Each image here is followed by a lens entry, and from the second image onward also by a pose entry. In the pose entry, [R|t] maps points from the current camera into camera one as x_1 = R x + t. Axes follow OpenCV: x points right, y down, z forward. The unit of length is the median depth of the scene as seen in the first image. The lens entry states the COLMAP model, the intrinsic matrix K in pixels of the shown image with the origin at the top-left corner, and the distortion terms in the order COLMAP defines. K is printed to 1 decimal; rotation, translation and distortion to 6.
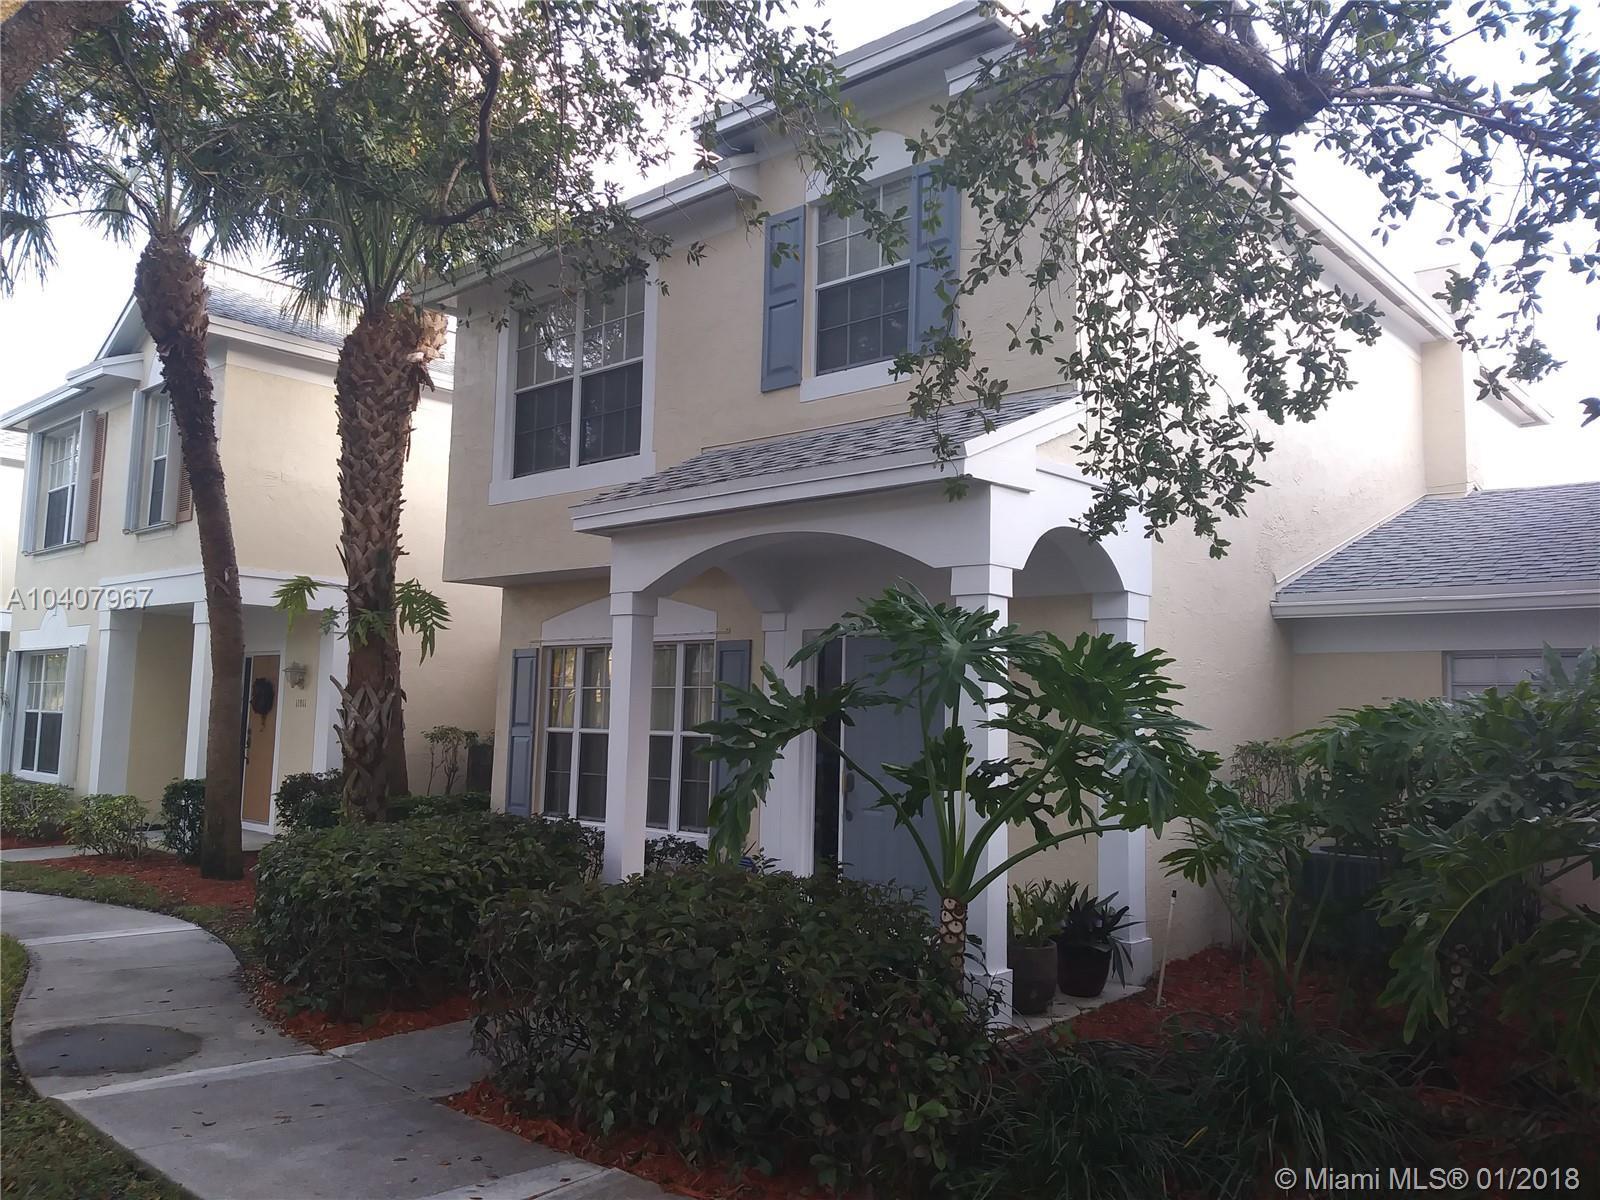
lens RADIAL K [[1251.2, 0, 806.3], [0, 1251.2, 599.2], [0, 0, 1]] dist [-0.009230, -0.002540]
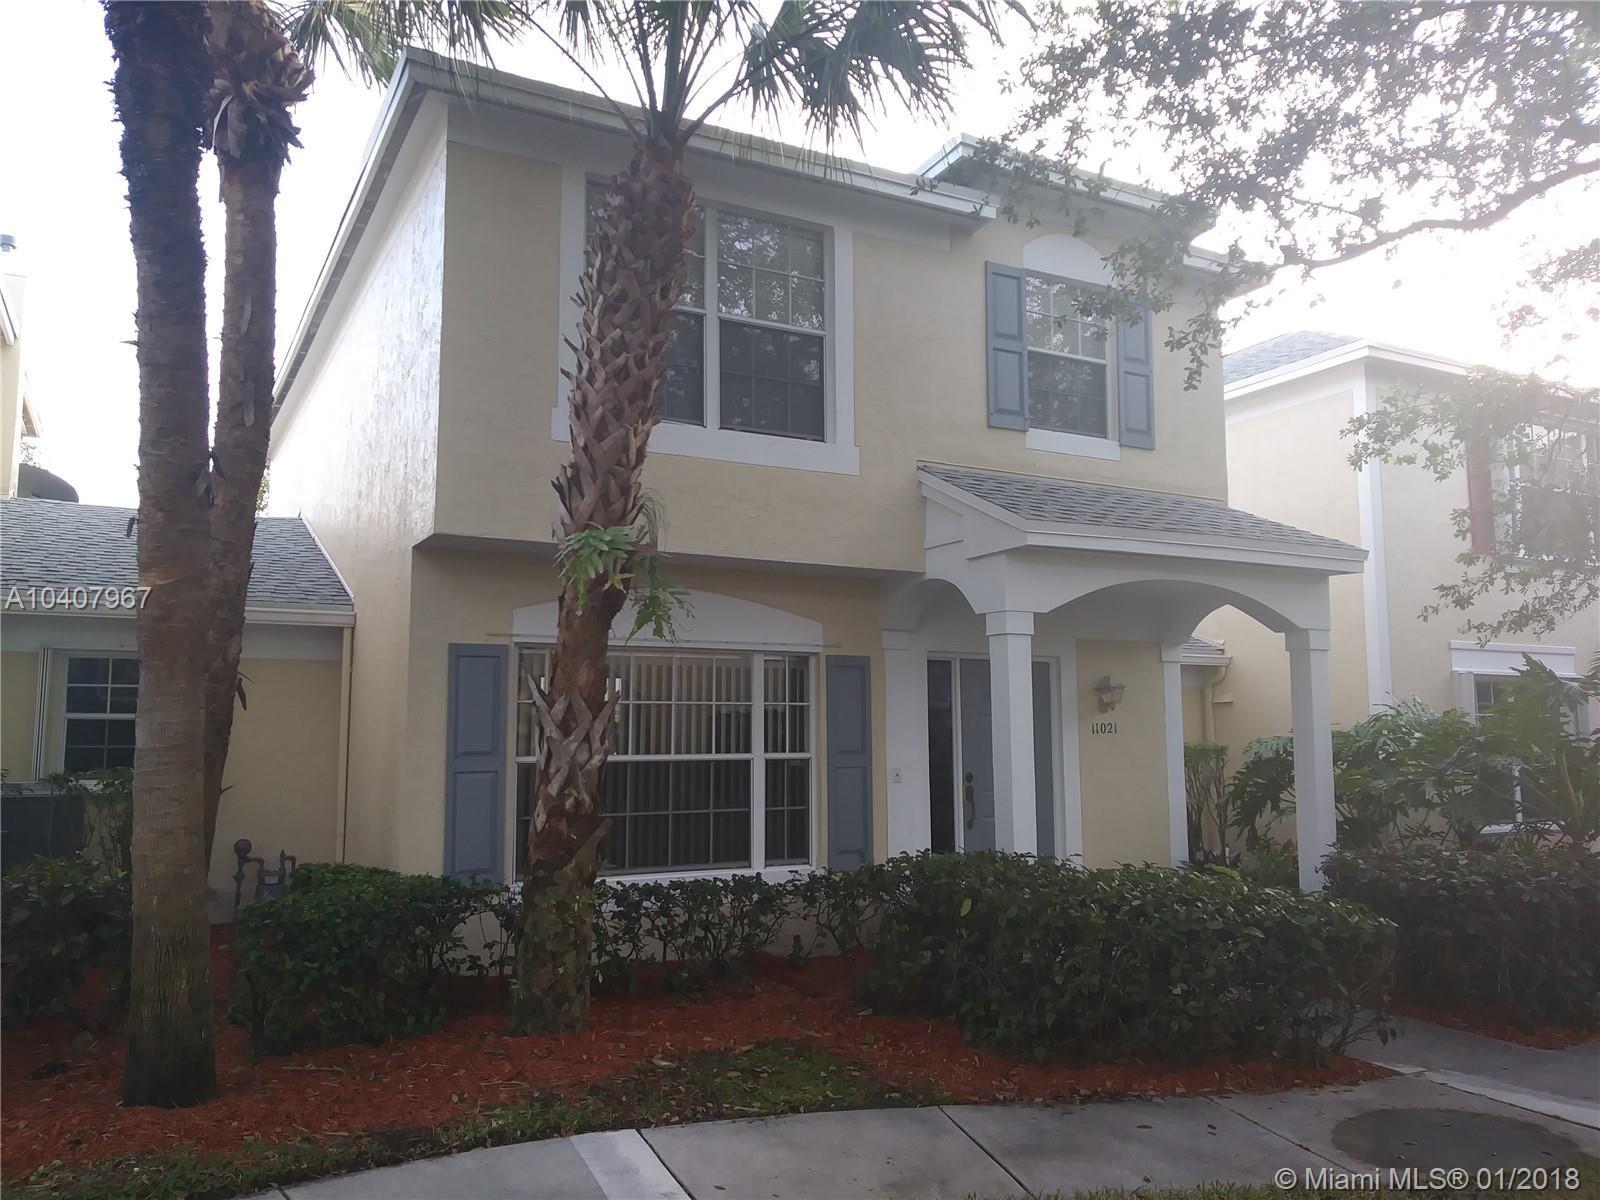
lens RADIAL K [[1251.2, 0, 801.4], [0, 1251.2, 596.4], [0, 0, 1]] dist [-0.009230, -0.002540]
pose [[0.327851, 0.084427, 0.940949, -0.958289], [-0.079861, 0.994911, -0.061443, 0.048683], [-0.941348, -0.055001, 0.332925, 0.707829]]
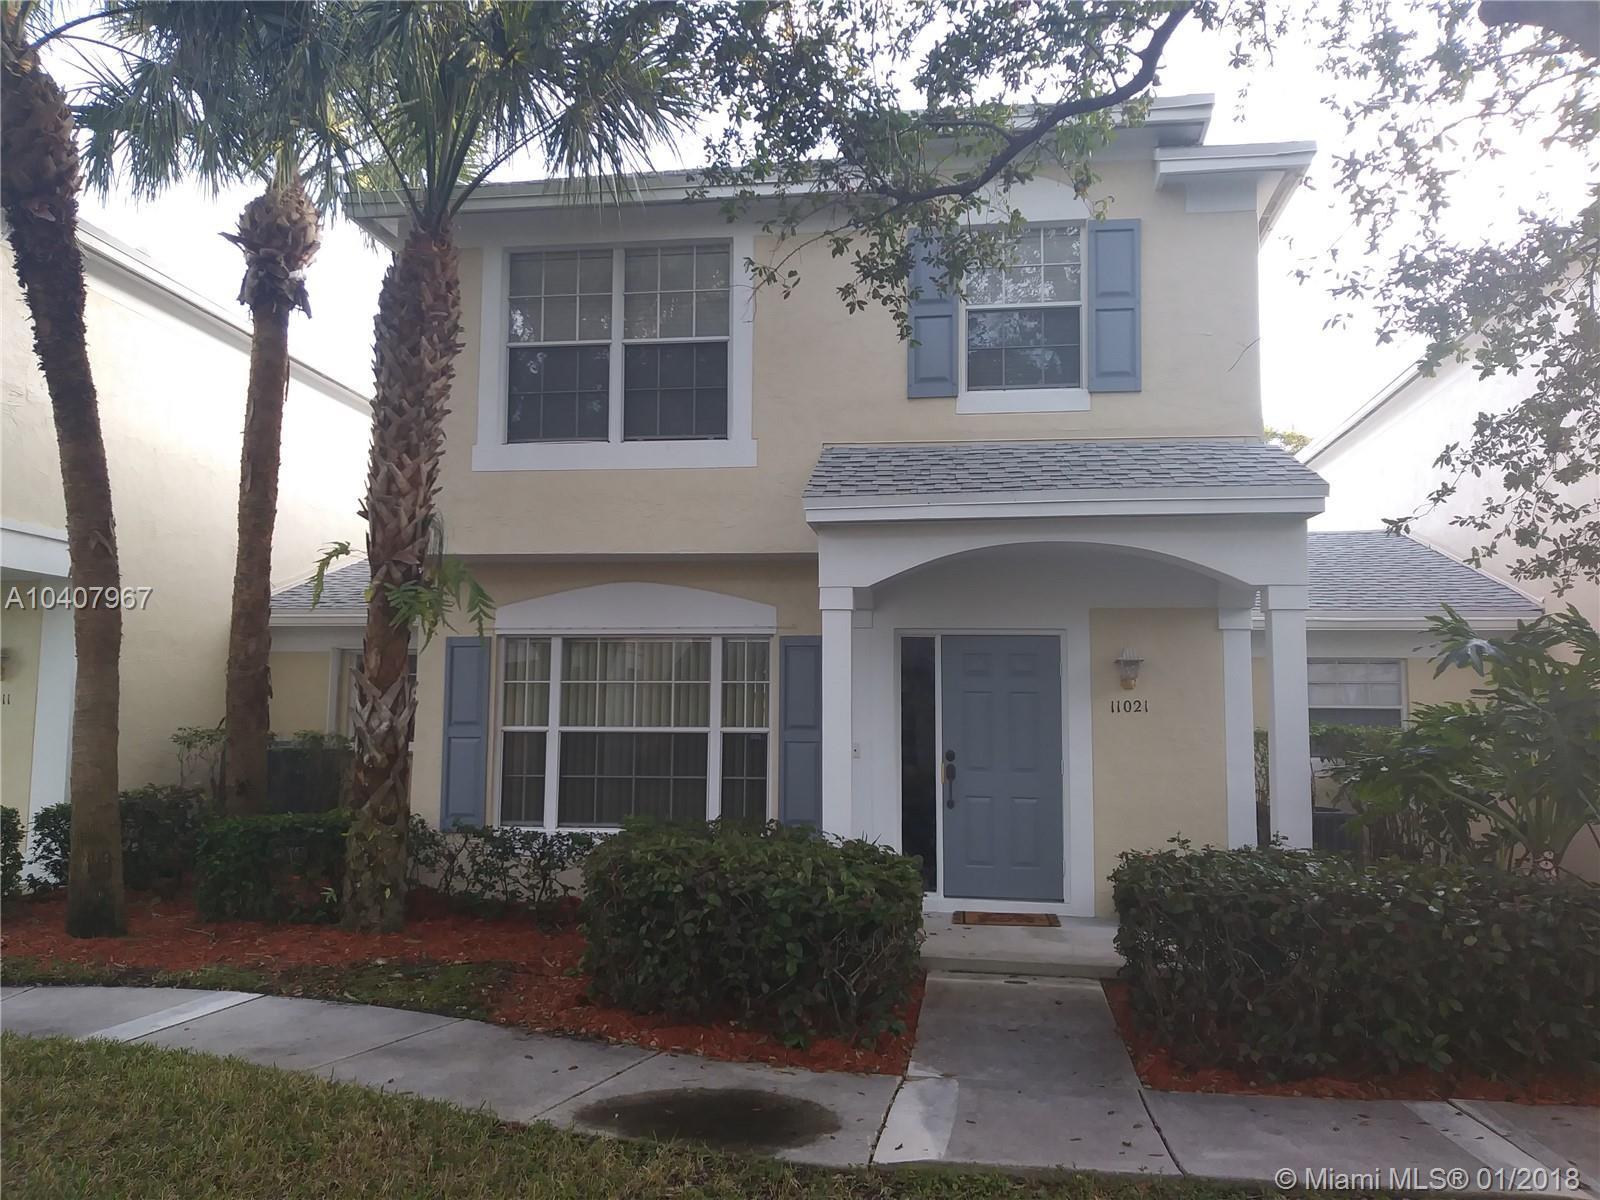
lens RADIAL K [[1251.2, 0, 790.9], [0, 1251.2, 604.3], [0, 0, 1]] dist [-0.009230, -0.002540]
pose [[0.829527, 0.038204, 0.557159, -0.614999], [-0.045498, 0.998964, -0.000758, 0.008687], [-0.556610, -0.024721, 0.830406, 0.173576]]
